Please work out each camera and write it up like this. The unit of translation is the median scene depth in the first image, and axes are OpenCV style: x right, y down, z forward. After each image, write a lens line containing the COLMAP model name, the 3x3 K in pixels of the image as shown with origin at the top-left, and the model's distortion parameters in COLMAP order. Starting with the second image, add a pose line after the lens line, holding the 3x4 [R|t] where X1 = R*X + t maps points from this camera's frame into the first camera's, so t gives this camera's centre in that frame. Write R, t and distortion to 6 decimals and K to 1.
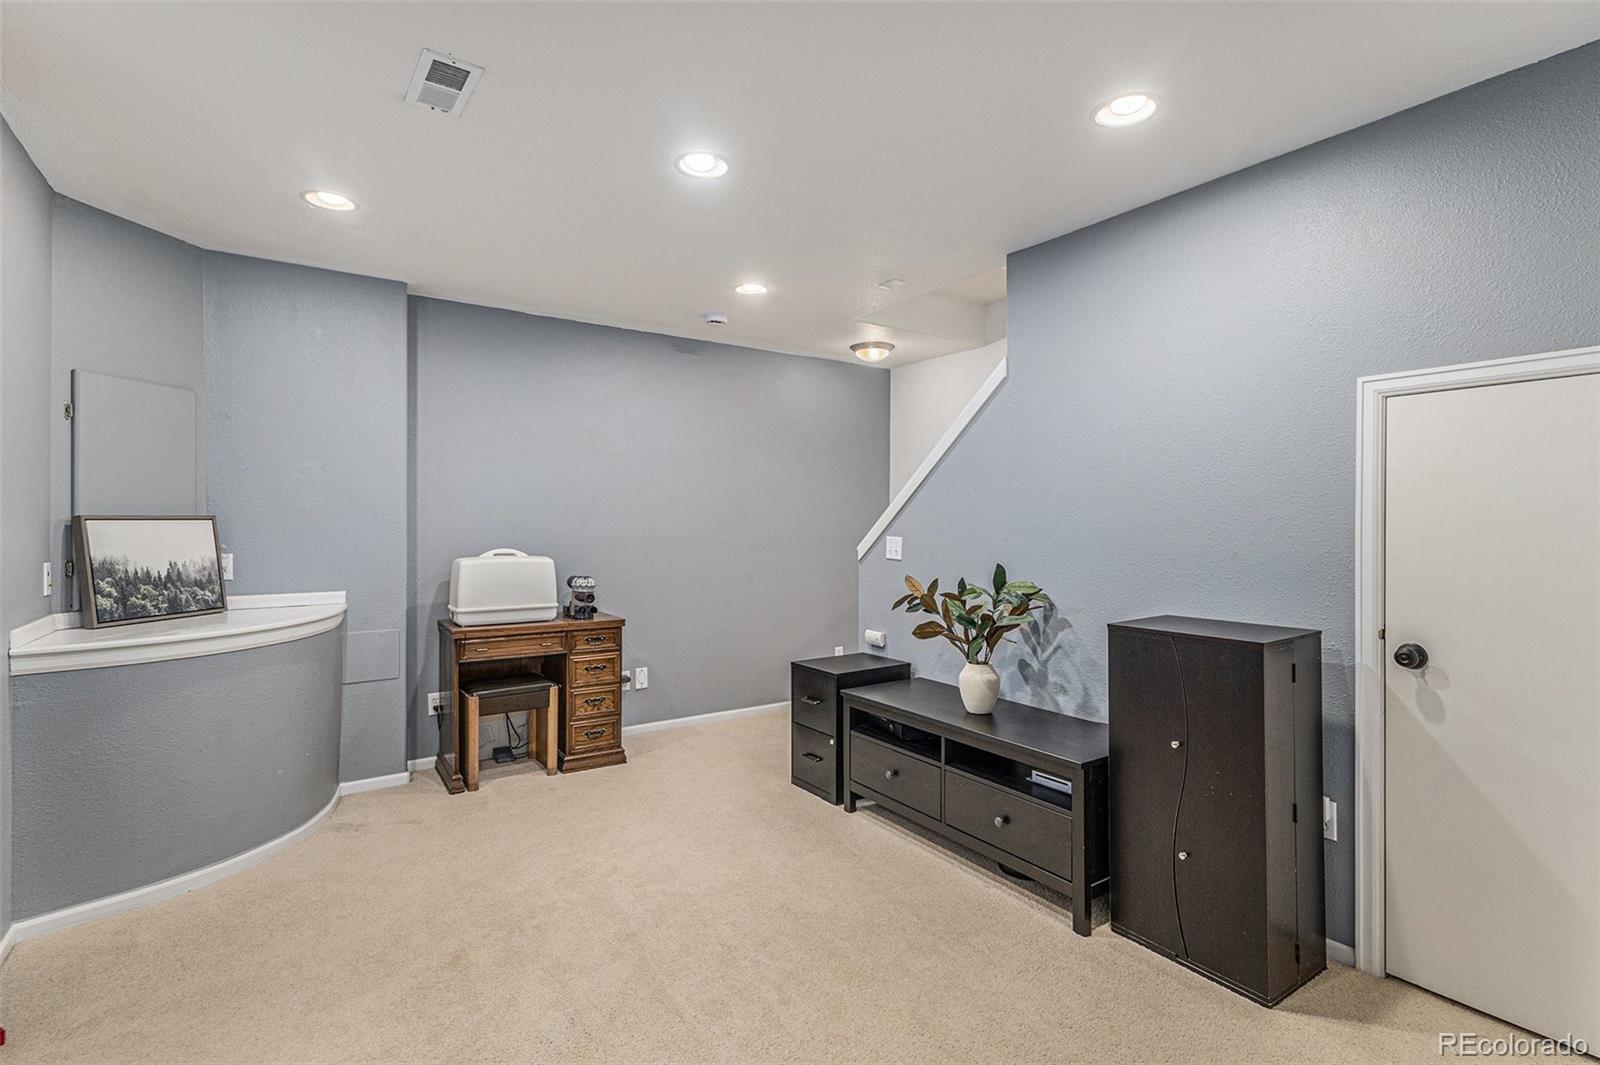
lens RADIAL K [[767.7, 0, 800.0], [0, 767.7, 532.5], [0, 0, 1]] dist [0.001153, 0.000138]
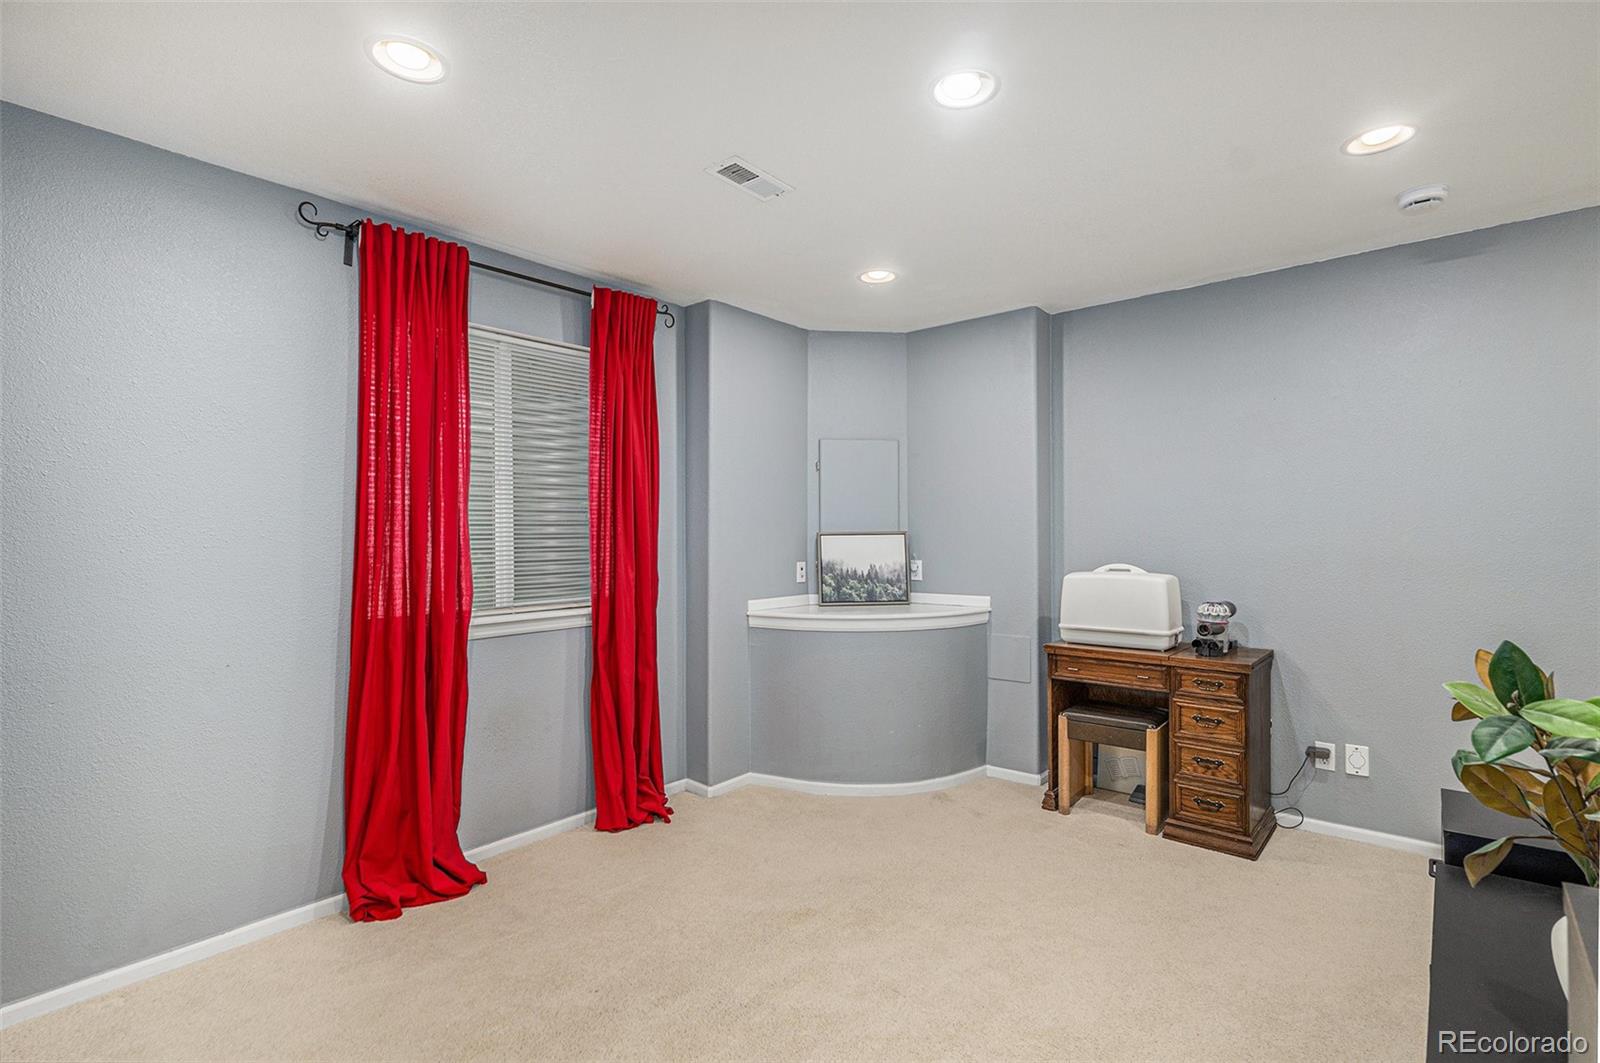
lens RADIAL K [[741.8, 0, 783.8], [0, 741.8, 537.7], [0, 0, 1]] dist [0.001176, 0.000287]
pose [[0.247141, -0.001710, -0.968978, 0.440490], [-0.003688, 0.999990, -0.002705, -0.006691], [0.968972, 0.004242, 0.247132, 0.484594]]
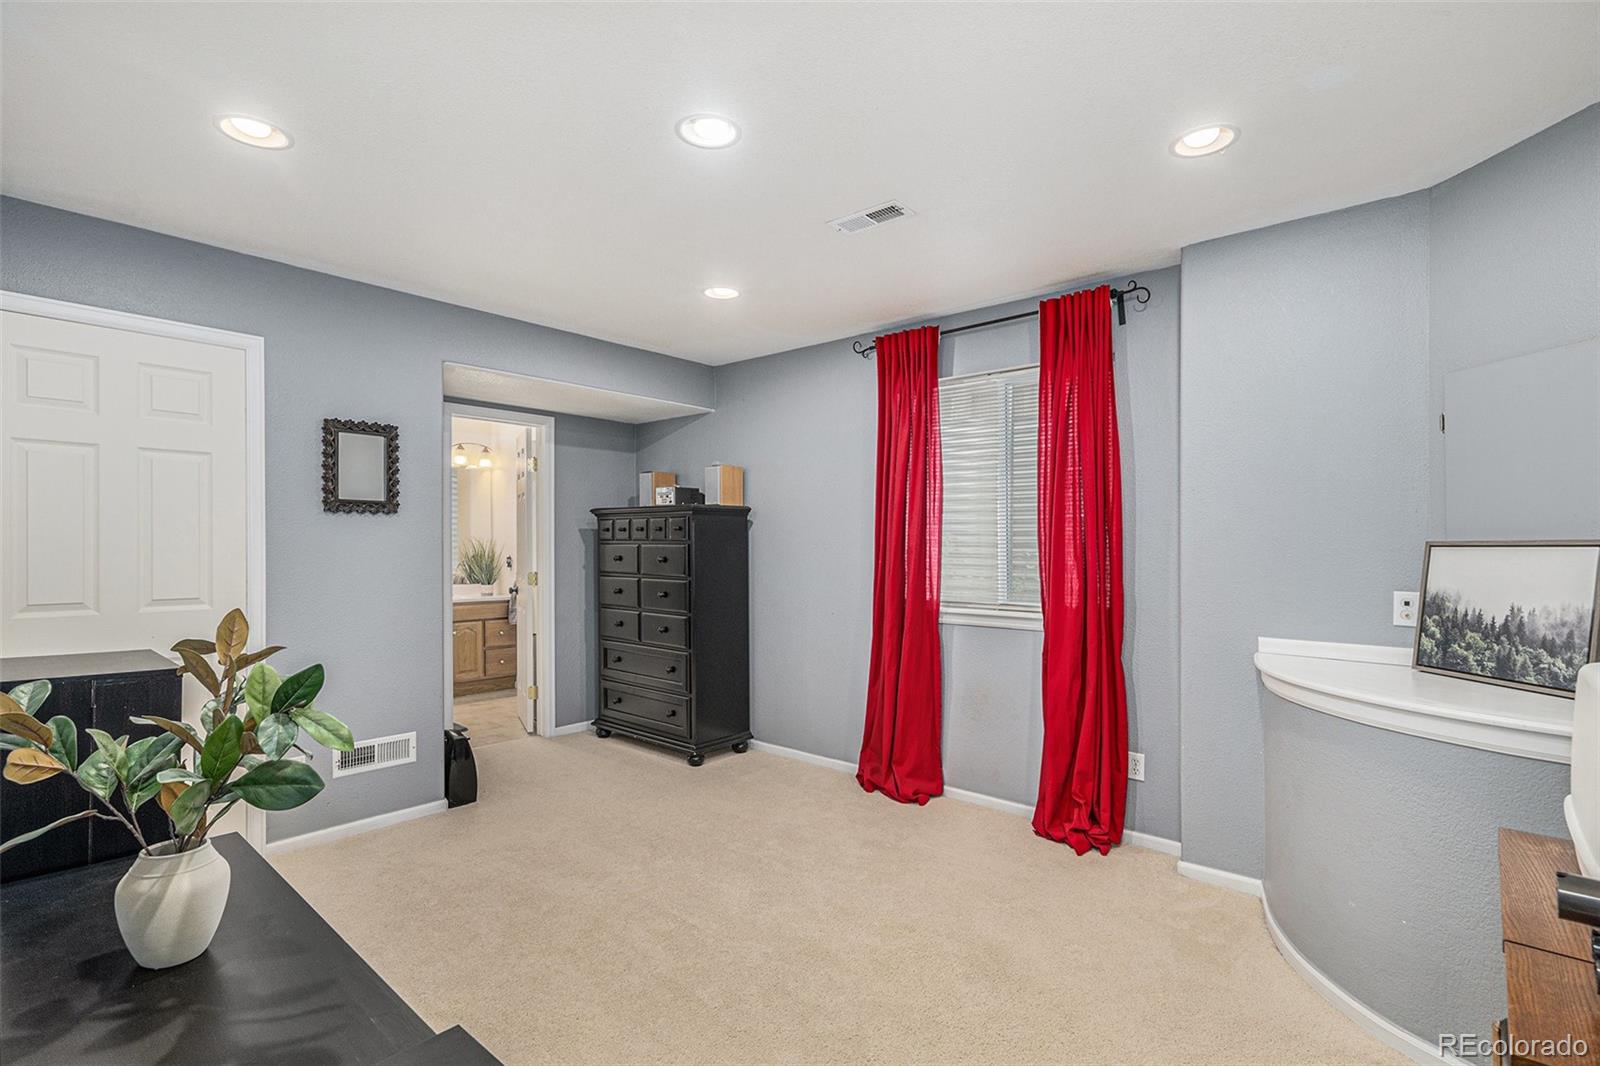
lens RADIAL K [[741.8, 0, 783.8], [0, 741.8, 539.2], [0, 0, 1]] dist [0.001176, 0.000287]
pose [[-0.970157, -0.006052, -0.242403, -0.006655], [-0.007767, 0.999951, 0.006118, -0.021239], [0.242354, 0.007818, -0.970156, 1.428744]]
